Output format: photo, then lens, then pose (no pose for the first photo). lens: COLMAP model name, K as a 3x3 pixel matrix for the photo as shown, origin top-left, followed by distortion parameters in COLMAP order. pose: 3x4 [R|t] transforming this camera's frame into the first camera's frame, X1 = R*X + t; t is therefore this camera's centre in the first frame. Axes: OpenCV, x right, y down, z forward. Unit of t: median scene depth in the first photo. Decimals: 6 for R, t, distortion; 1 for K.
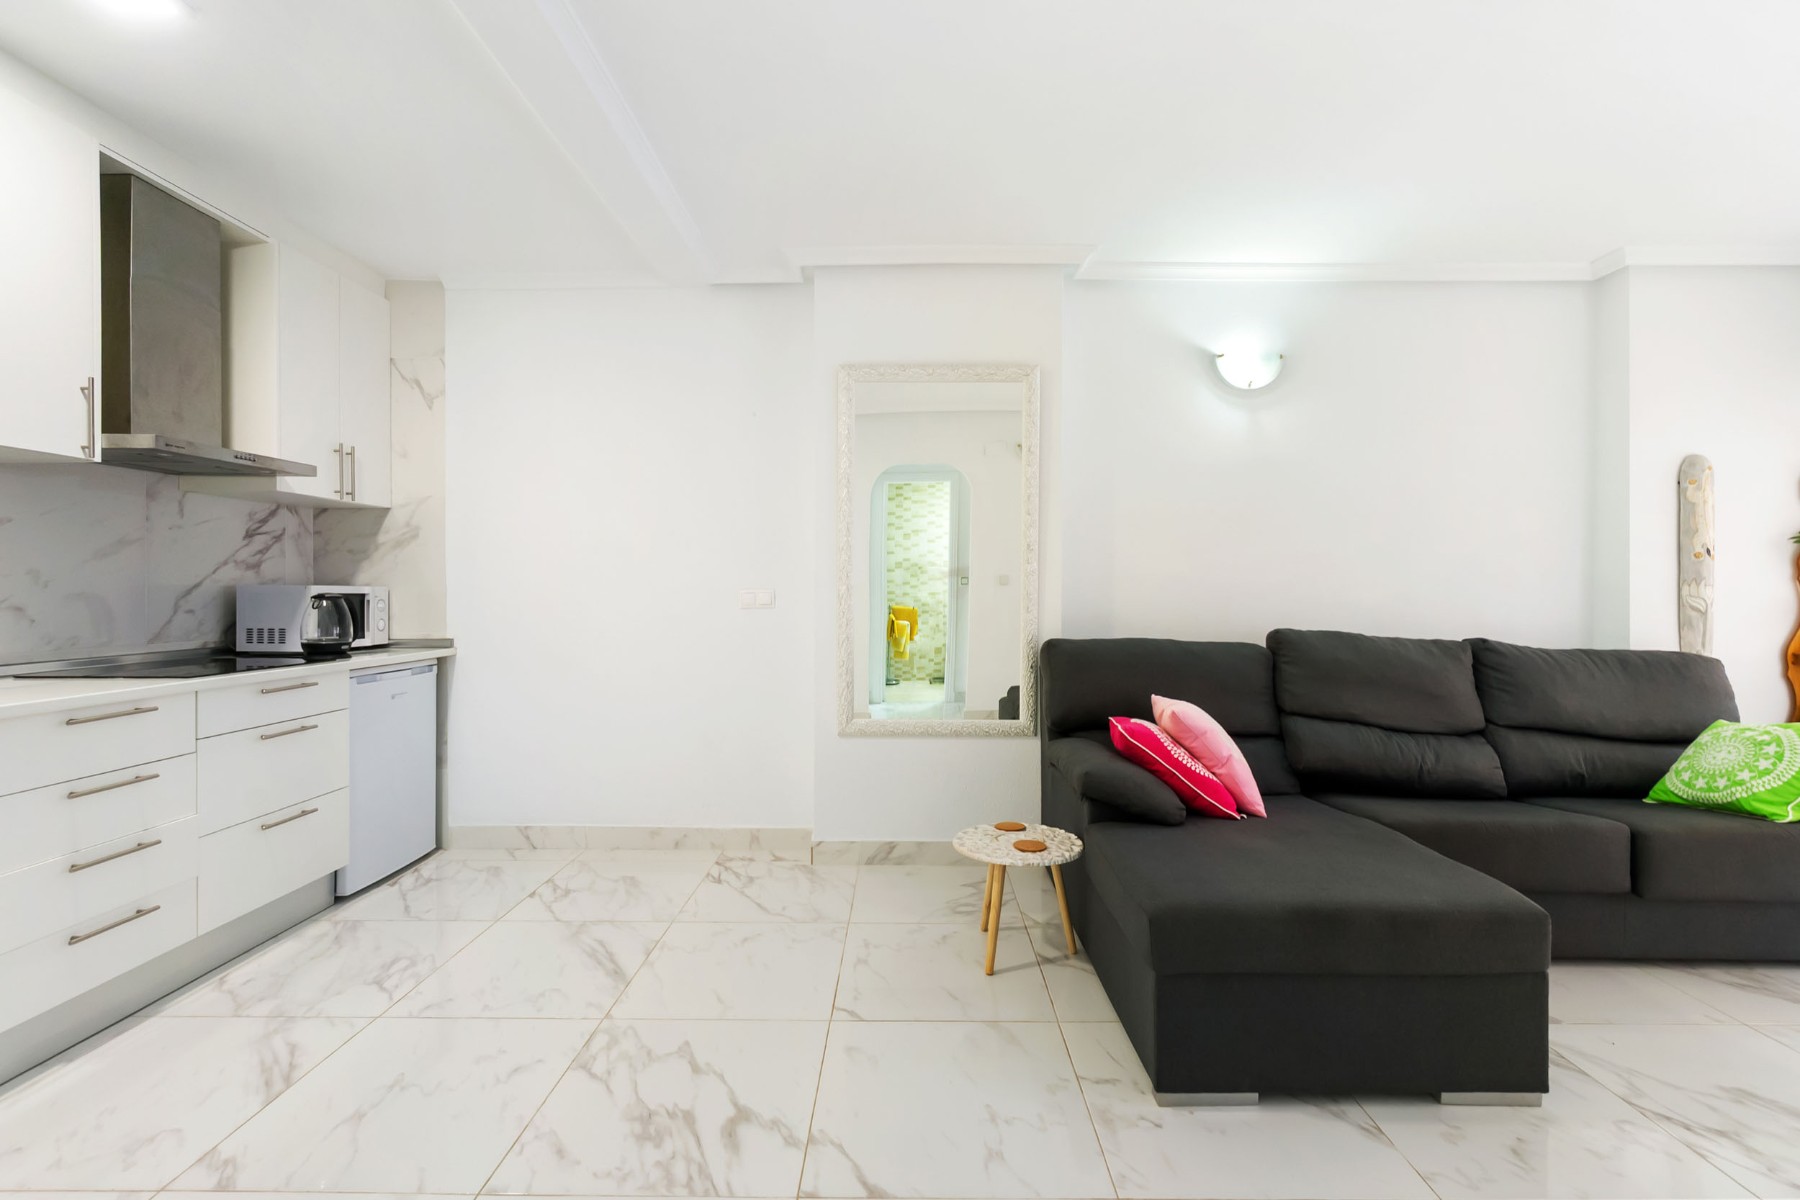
lens RADIAL K [[778.2, 0, 907.1], [0, 778.2, 596.8], [0, 0, 1]] dist [-0.003535, 0.000281]
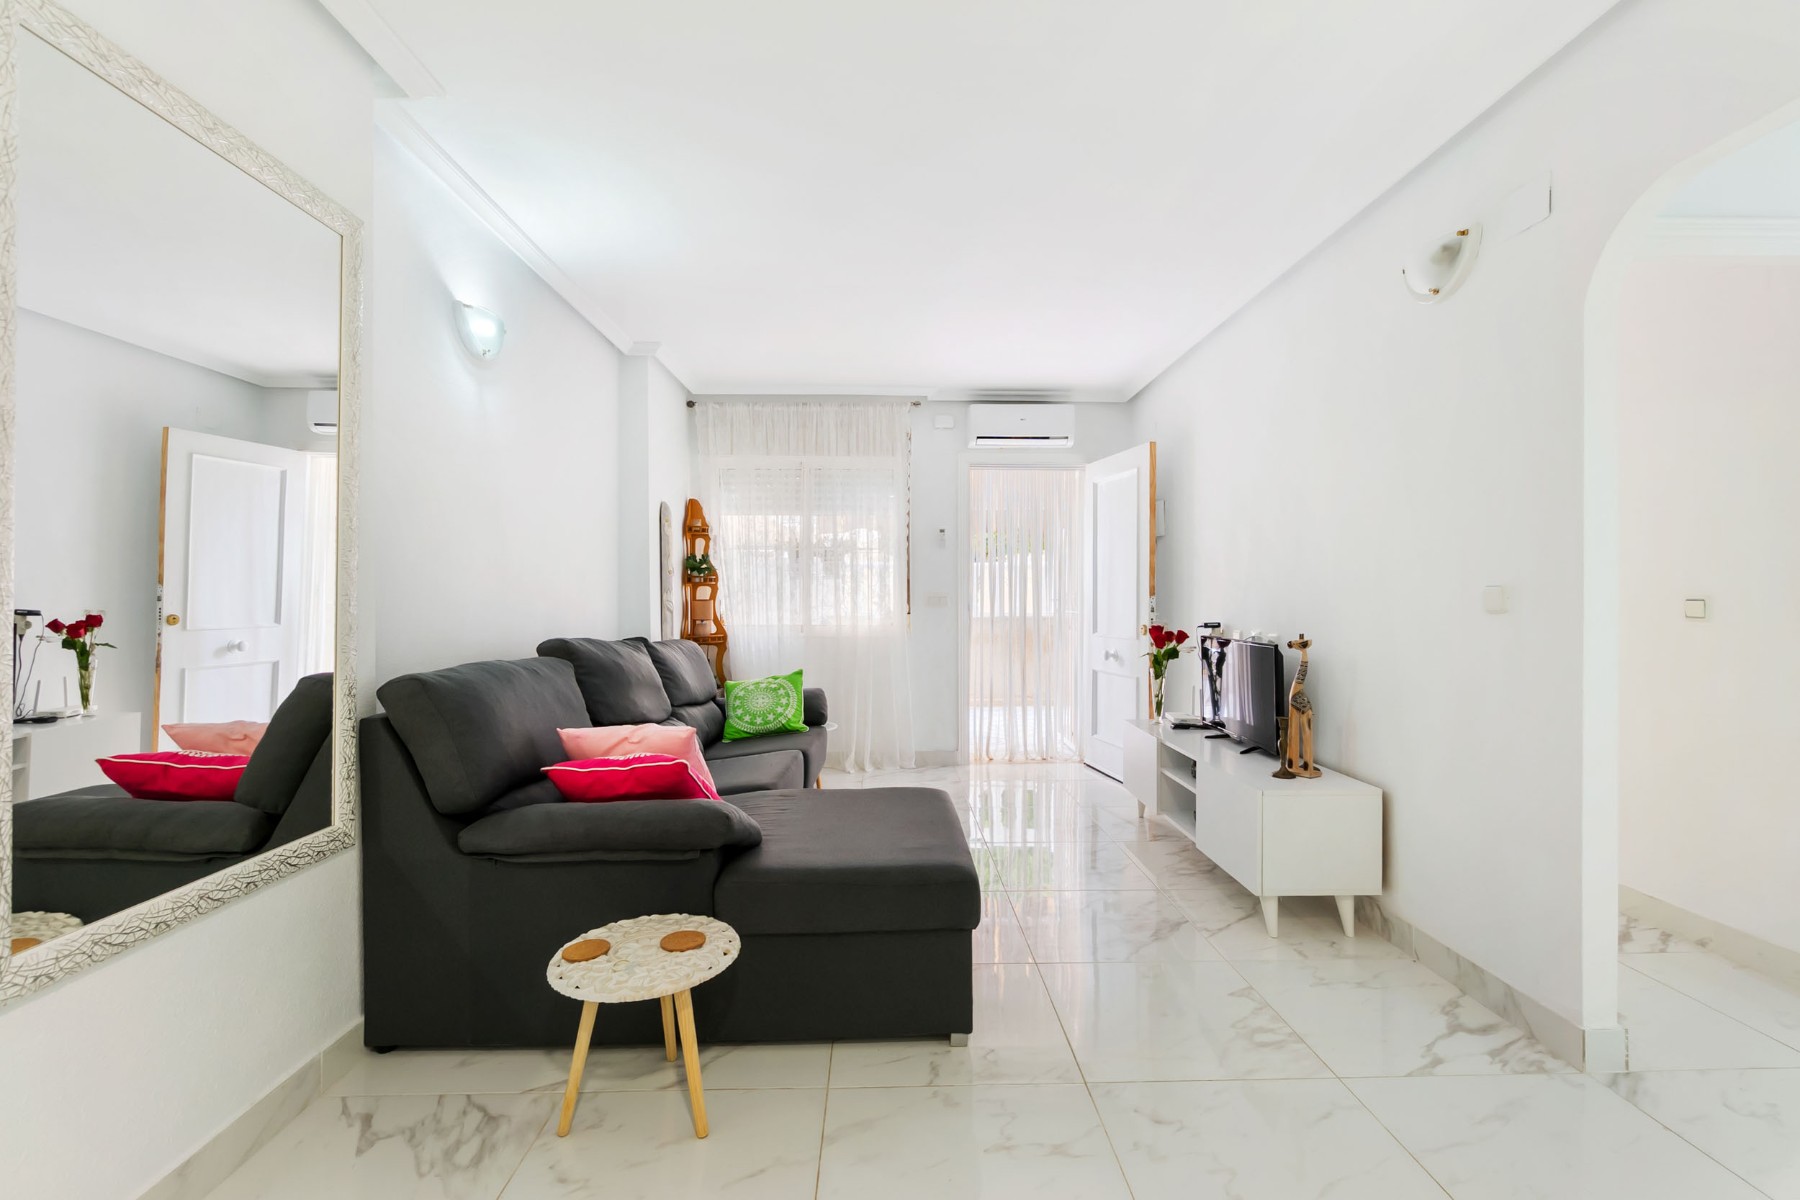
lens RADIAL K [[778.2, 0, 916.3], [0, 778.2, 599.6], [0, 0, 1]] dist [-0.003535, 0.000281]
pose [[-0.043179, -0.004519, 0.999057, -0.485663], [0.003729, 0.999982, 0.004685, -0.007634], [-0.999060, 0.003928, -0.043161, 0.661848]]
